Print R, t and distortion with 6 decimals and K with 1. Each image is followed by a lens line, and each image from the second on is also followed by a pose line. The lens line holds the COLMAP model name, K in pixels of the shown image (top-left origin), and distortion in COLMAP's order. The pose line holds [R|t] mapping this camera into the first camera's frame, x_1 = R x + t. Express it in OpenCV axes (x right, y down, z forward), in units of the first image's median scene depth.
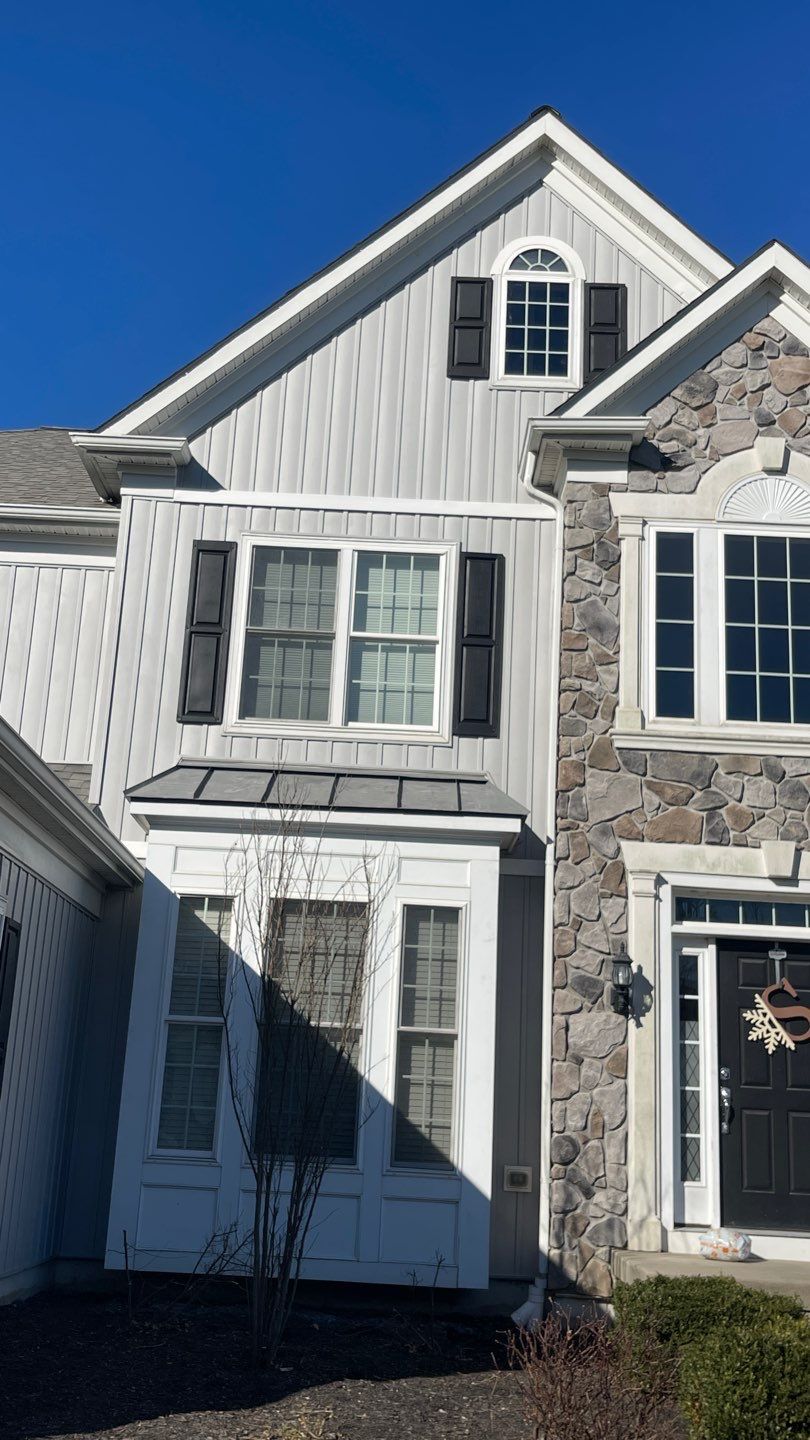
lens RADIAL K [[1406.8, 0, 391.3], [0, 1406.8, 725.0], [0, 0, 1]] dist [0.084201, -0.177064]
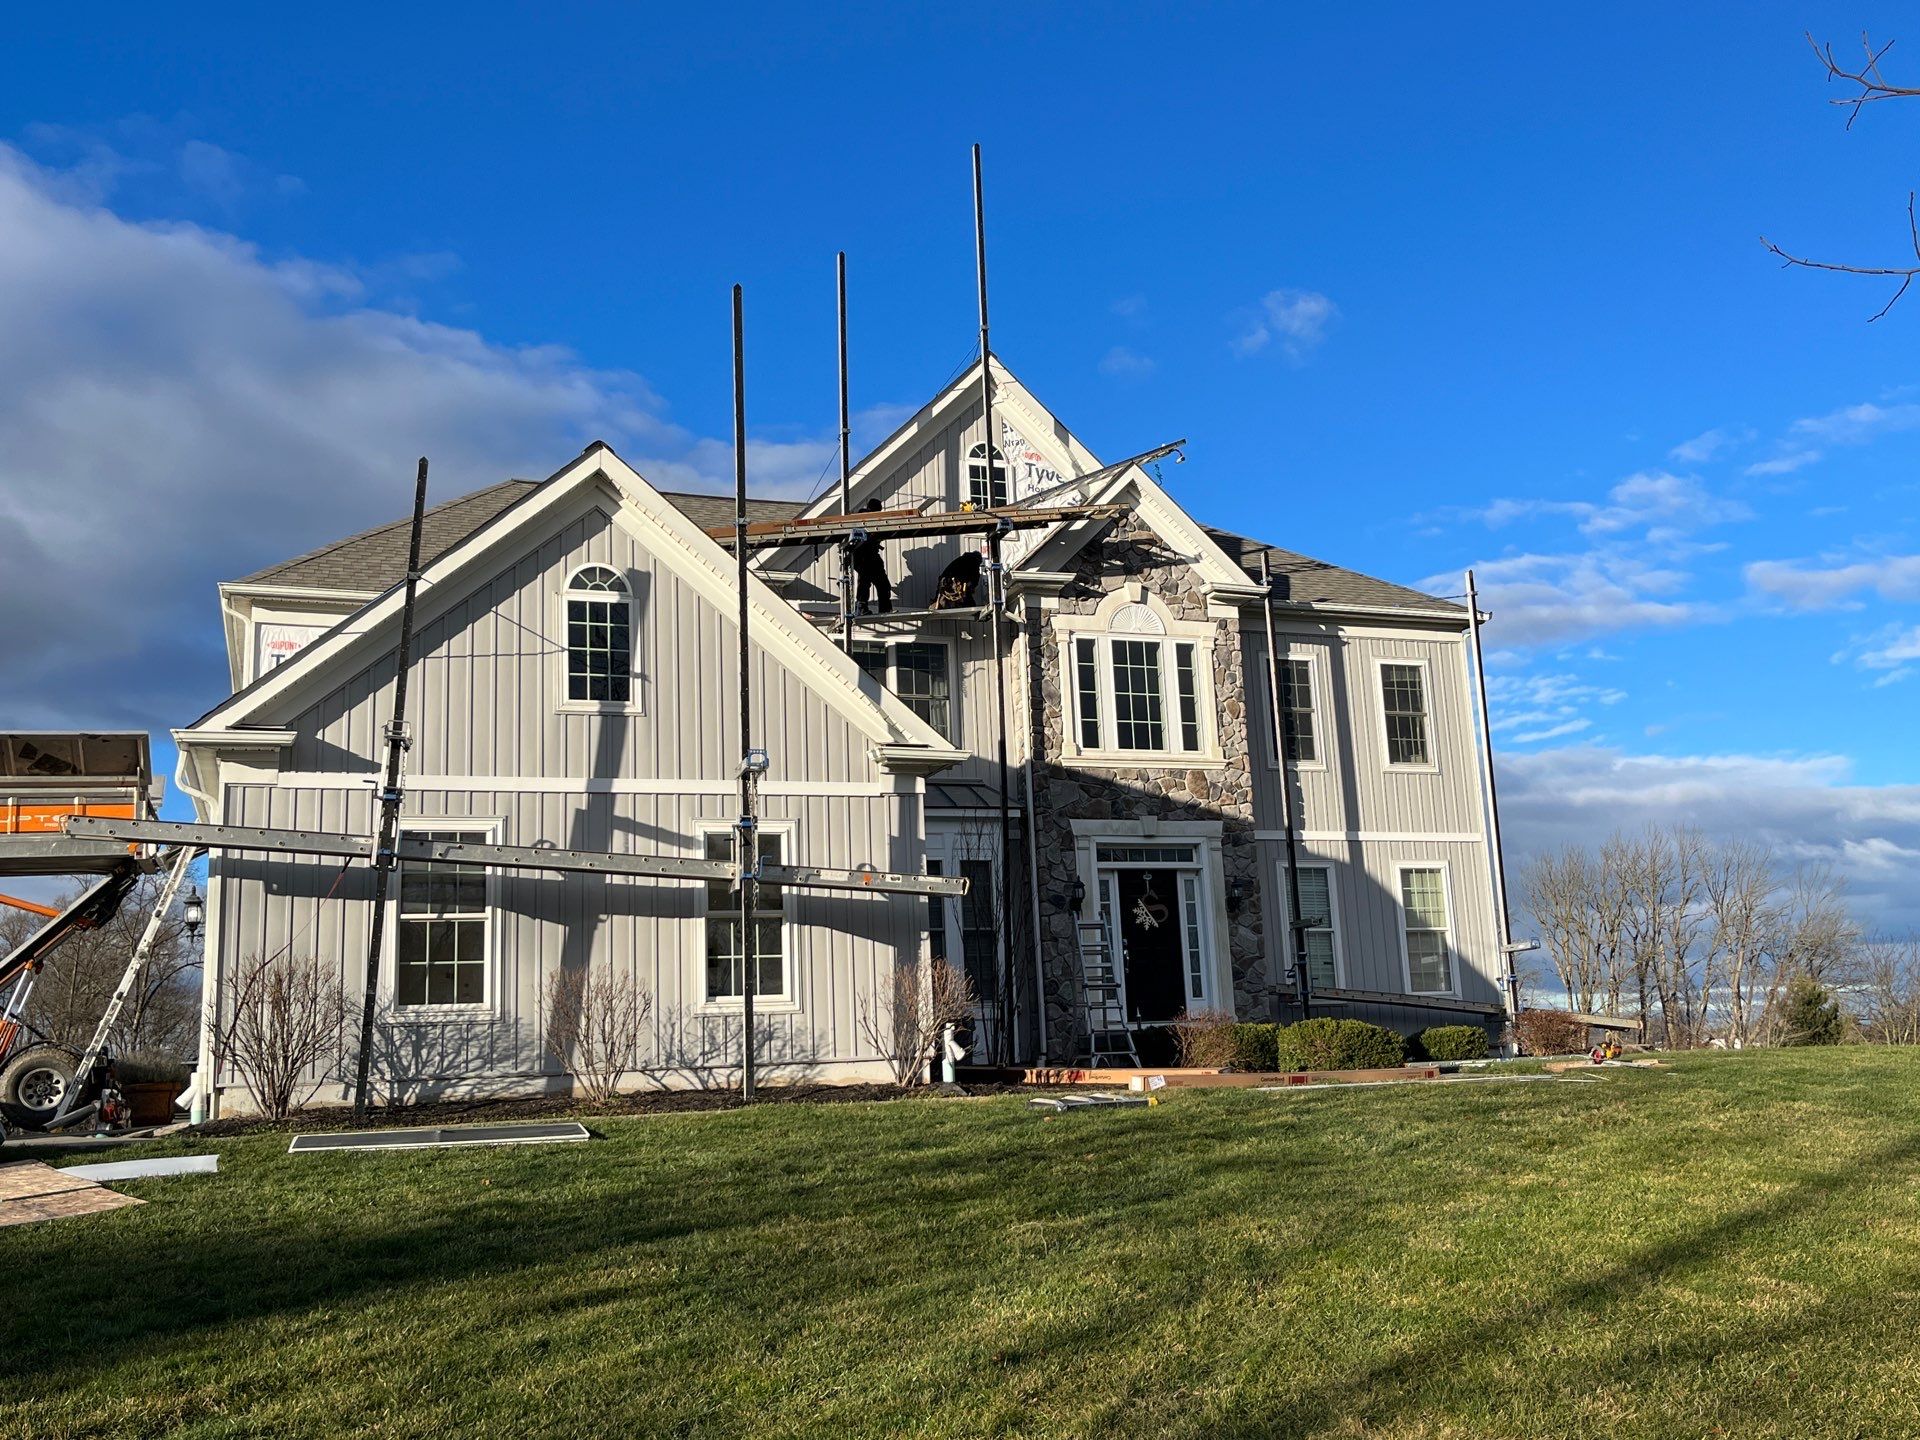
lens RADIAL K [[1753.0, 0, 947.1], [0, 1753.0, 723.0], [0, 0, 1]] dist [0.111333, -0.284447]
pose [[0.935582, -0.020172, 0.352534, -0.719244], [-0.005853, 0.997344, 0.072603, -0.188464], [-0.353062, -0.069989, 0.932978, -0.954849]]
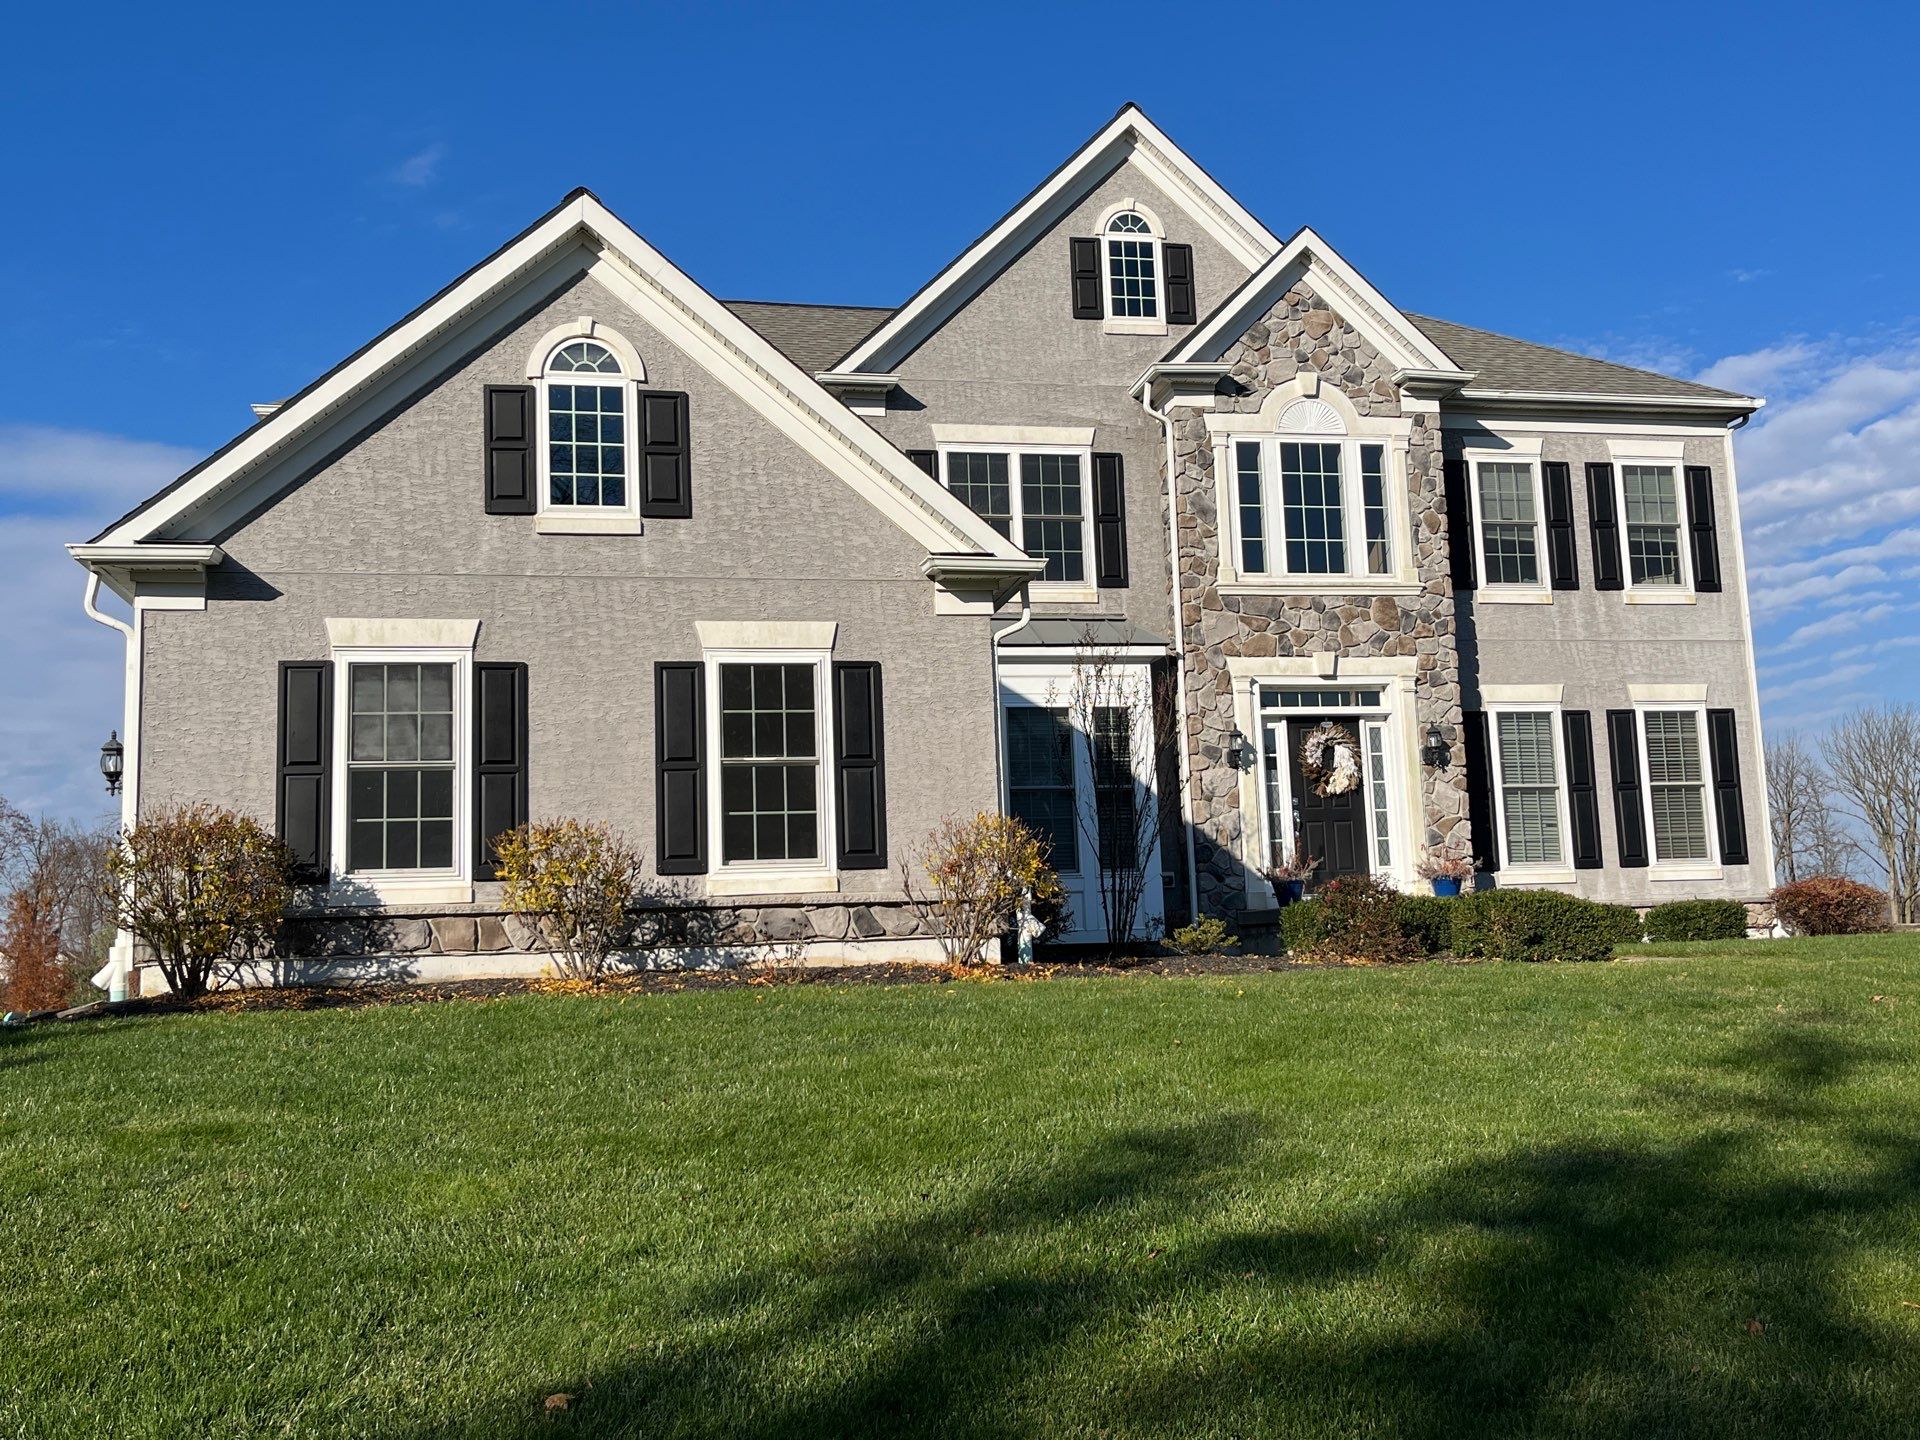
lens RADIAL K [[1799.2, 0, 958.0], [0, 1799.2, 723.7], [0, 0, 1]] dist [0.119823, -0.297308]
pose [[0.974644, -0.057501, 0.216248, -0.507801], [0.026876, 0.989505, 0.141981, -0.121770], [-0.222142, -0.132569, 0.965960, -0.766156]]
